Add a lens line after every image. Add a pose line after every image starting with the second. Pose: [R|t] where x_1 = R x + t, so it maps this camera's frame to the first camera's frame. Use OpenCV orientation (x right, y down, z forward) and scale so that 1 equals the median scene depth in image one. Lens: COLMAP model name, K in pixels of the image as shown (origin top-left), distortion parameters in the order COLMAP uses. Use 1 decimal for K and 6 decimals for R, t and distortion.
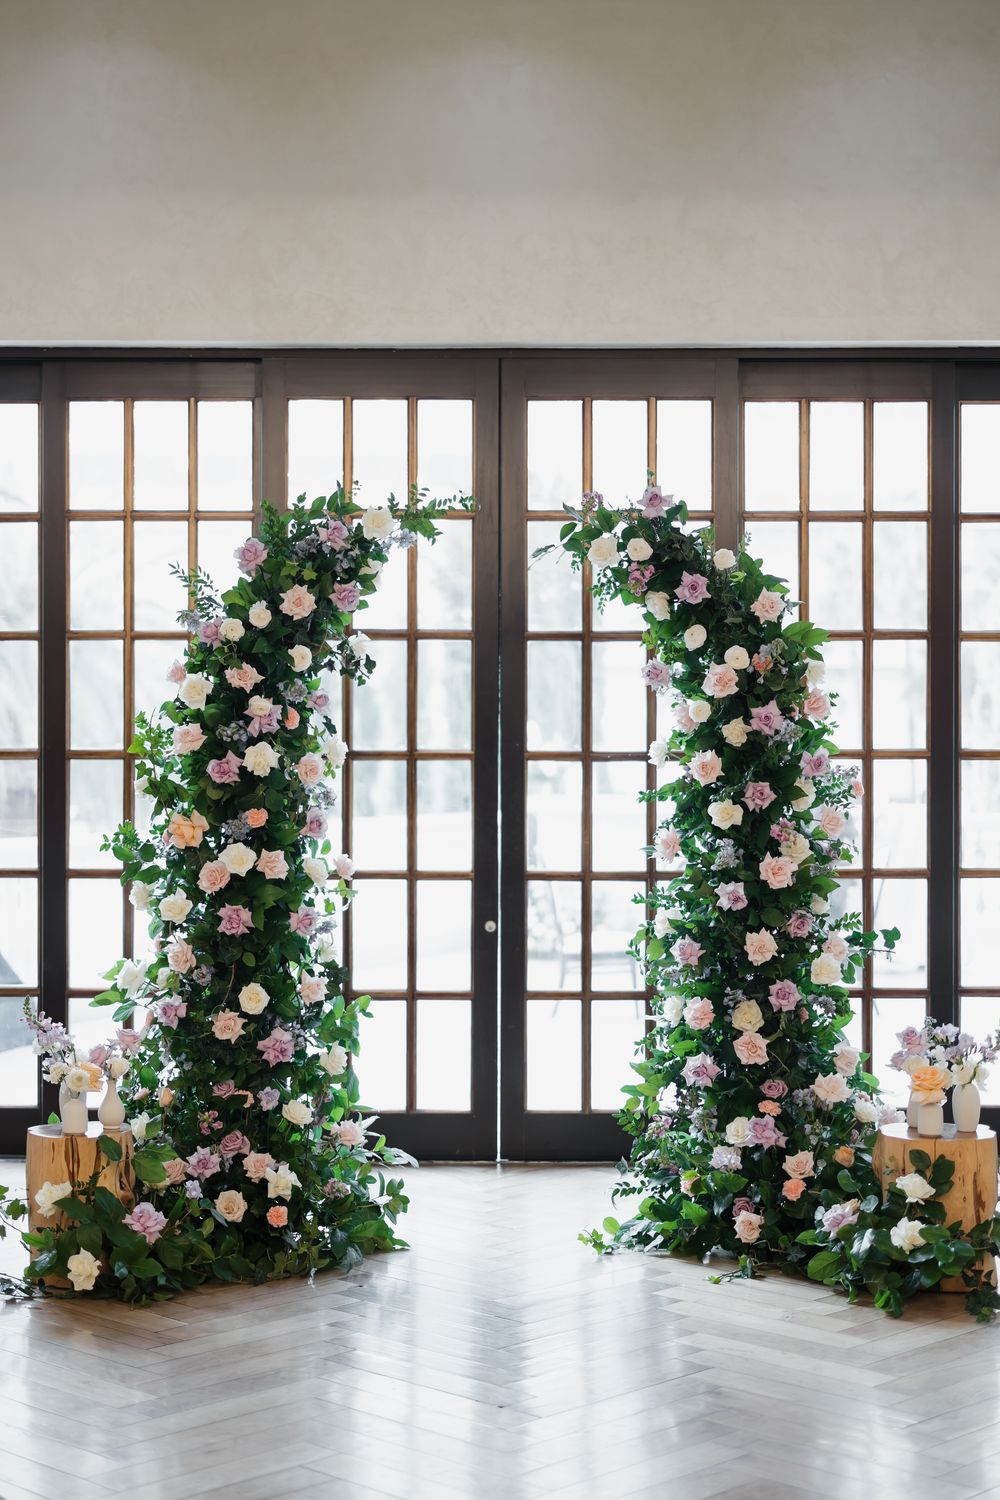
lens RADIAL K [[2166.5, 0, 500.0], [0, 2166.5, 750.0], [0, 0, 1]] dist [0.011253, 0.009473]
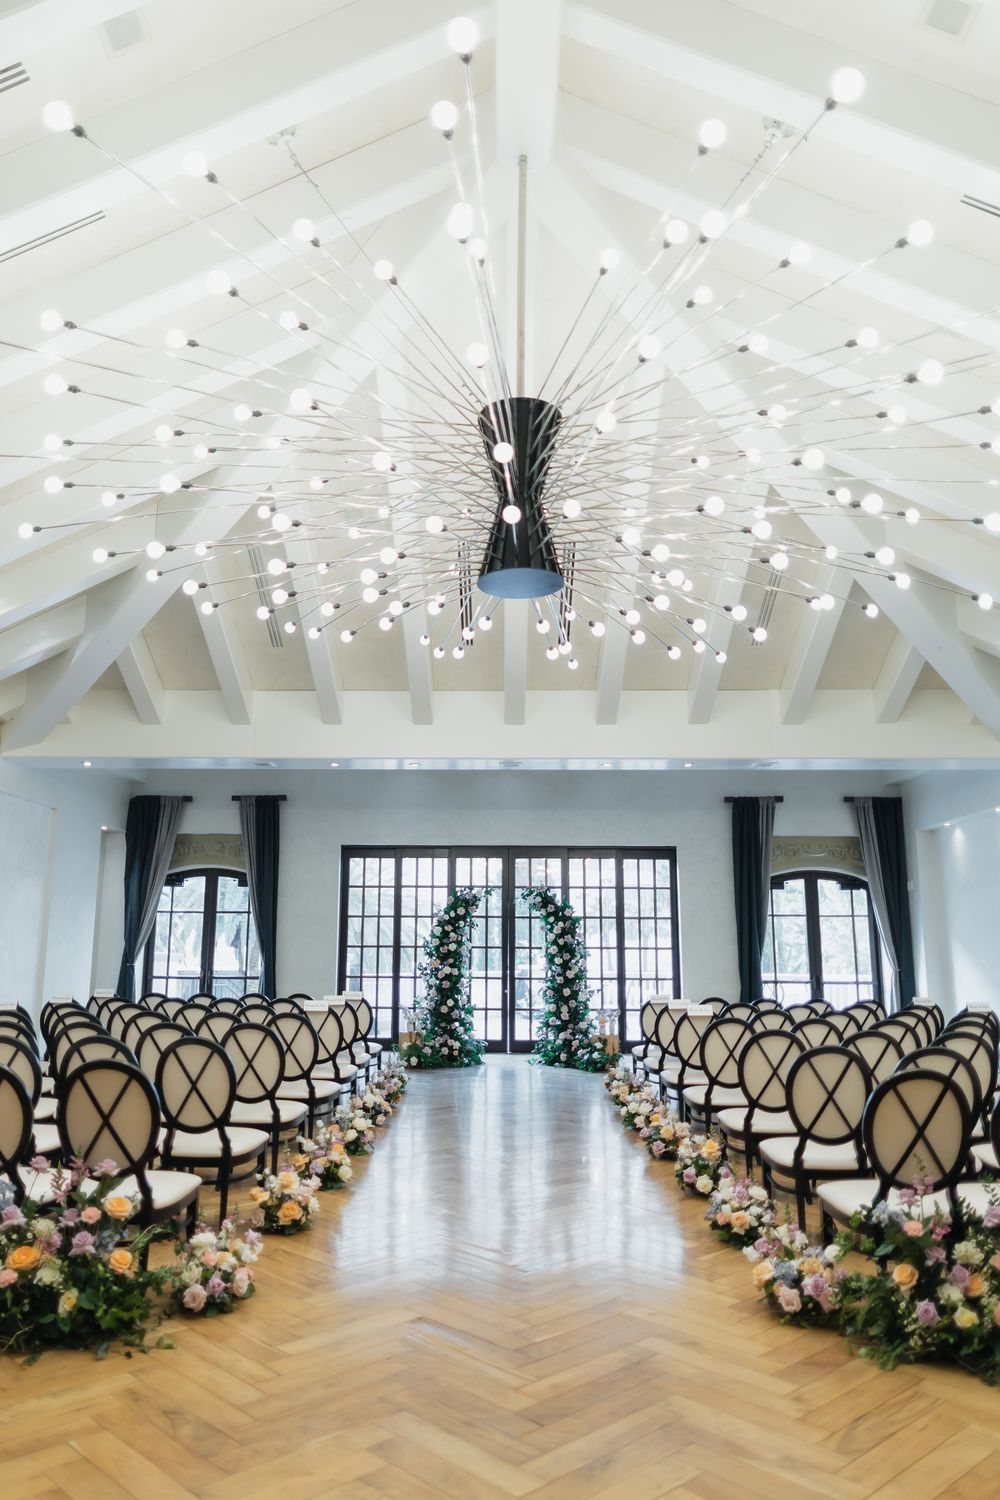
lens RADIAL K [[1039.3, 0, 463.8], [0, 1039.3, 749.6], [0, 0, 1]] dist [0.002064, 0.000331]
pose [[0.997999, -0.004756, -0.063054, 0.046951], [-0.007523, 0.981155, -0.193078, 0.017775], [0.062784, 0.193166, 0.979155, -1.117783]]
